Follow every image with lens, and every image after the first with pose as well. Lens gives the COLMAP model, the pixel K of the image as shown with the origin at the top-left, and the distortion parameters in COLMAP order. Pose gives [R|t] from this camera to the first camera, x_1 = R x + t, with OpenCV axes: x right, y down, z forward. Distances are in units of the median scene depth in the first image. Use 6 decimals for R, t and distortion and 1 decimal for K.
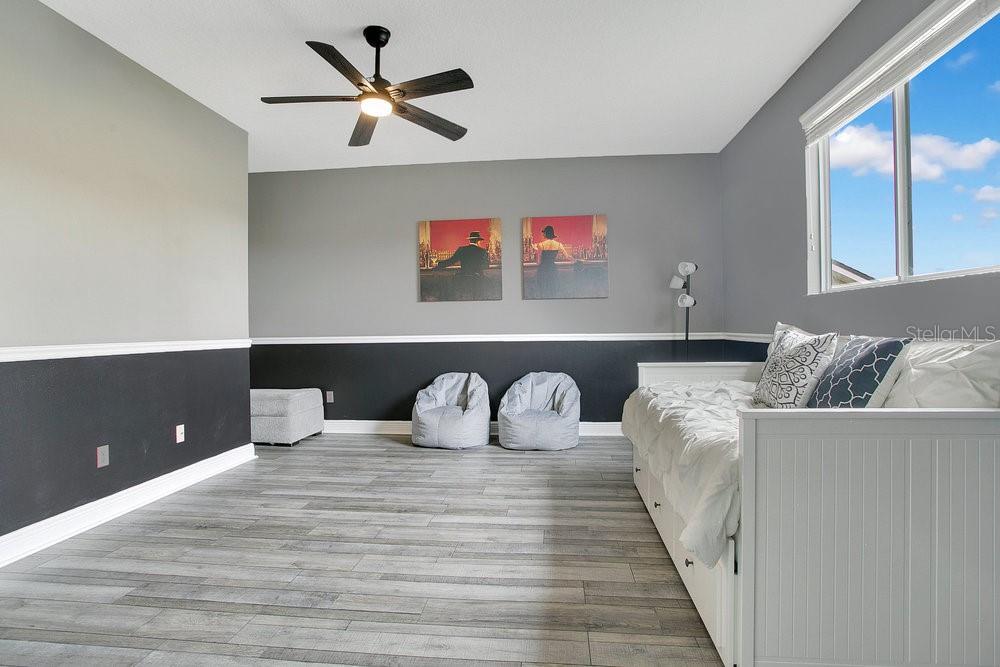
lens RADIAL K [[505.5, 0, 500.0], [0, 505.5, 333.5], [0, 0, 1]] dist [-0.084003, 0.036945]
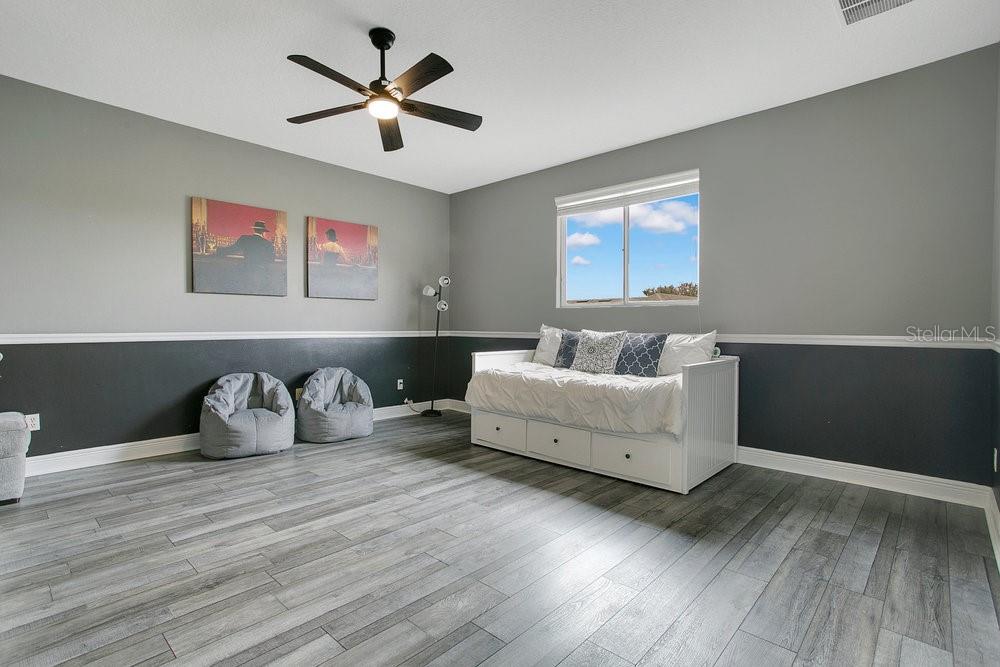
lens RADIAL K [[480.7, 0, 500.0], [0, 480.7, 333.5], [0, 0, 1]] dist [-0.027040, 0.000504]
pose [[0.610291, 0.001419, 0.792176, -0.695033], [-0.002213, 0.999998, -0.000087, 0.006894], [-0.792174, -0.001700, 0.610293, 0.156453]]
